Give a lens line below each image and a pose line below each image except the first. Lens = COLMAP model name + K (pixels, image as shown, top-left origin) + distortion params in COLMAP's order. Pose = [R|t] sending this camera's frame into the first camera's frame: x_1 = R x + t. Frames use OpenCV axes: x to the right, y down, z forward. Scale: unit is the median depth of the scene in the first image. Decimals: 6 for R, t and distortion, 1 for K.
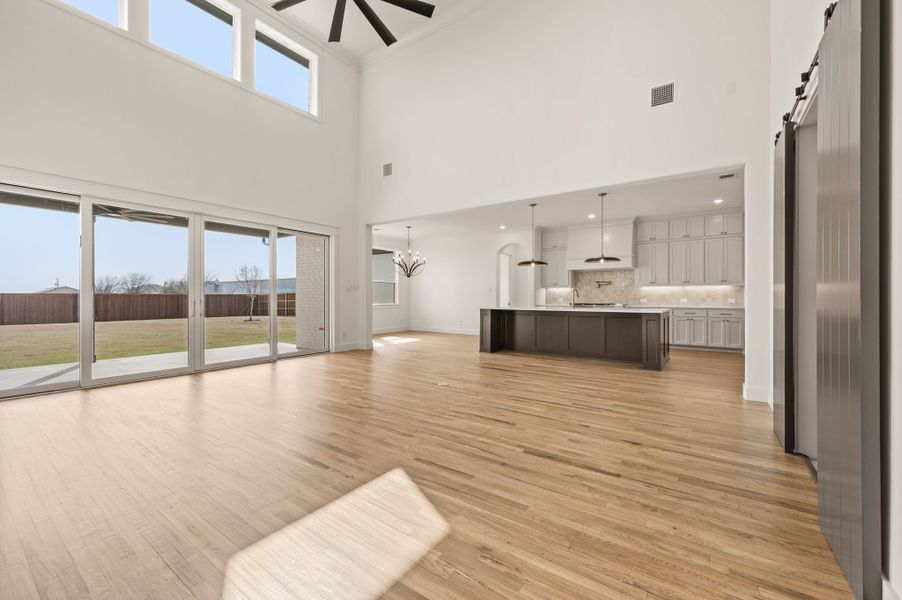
lens RADIAL K [[374.3, 0, 451.3], [0, 374.3, 300.3], [0, 0, 1]] dist [0.001364, -0.000544]
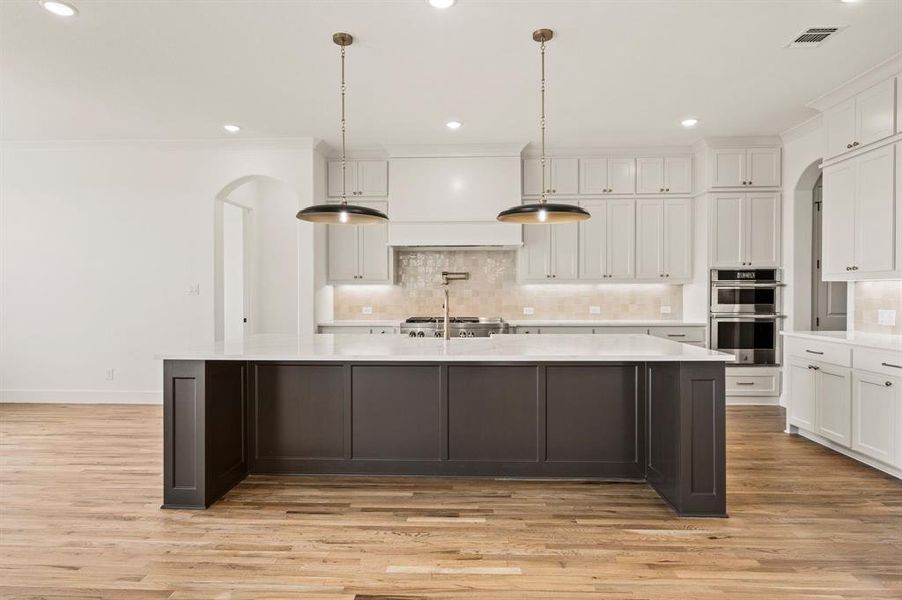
lens RADIAL K [[504.6, 0, 455.4], [0, 504.6, 297.7], [0, 0, 1]] dist [0.000150, -0.001344]
pose [[0.831857, -0.009269, 0.554912, 0.041504], [0.009697, 0.999951, 0.002165, -0.019495], [-0.554905, 0.003580, 0.831906, 0.472022]]
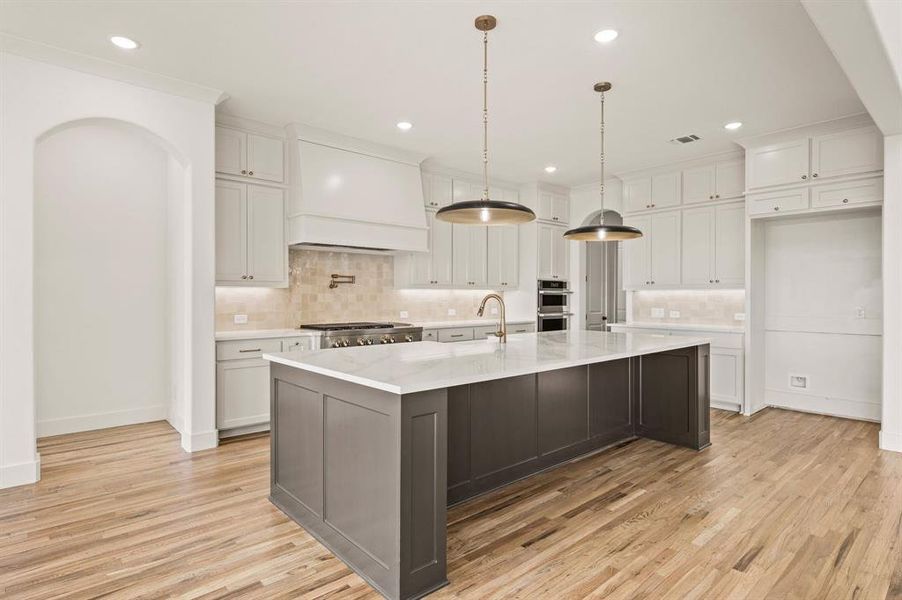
lens RADIAL K [[471.7, 0, 456.1], [0, 471.7, 300.0], [0, 0, 1]] dist [-0.000380, -0.000256]
pose [[0.216765, -0.009753, 0.976175, -0.135096], [0.009512, 0.999924, 0.007878, -0.024466], [-0.976177, 0.007578, 0.216841, 0.774902]]
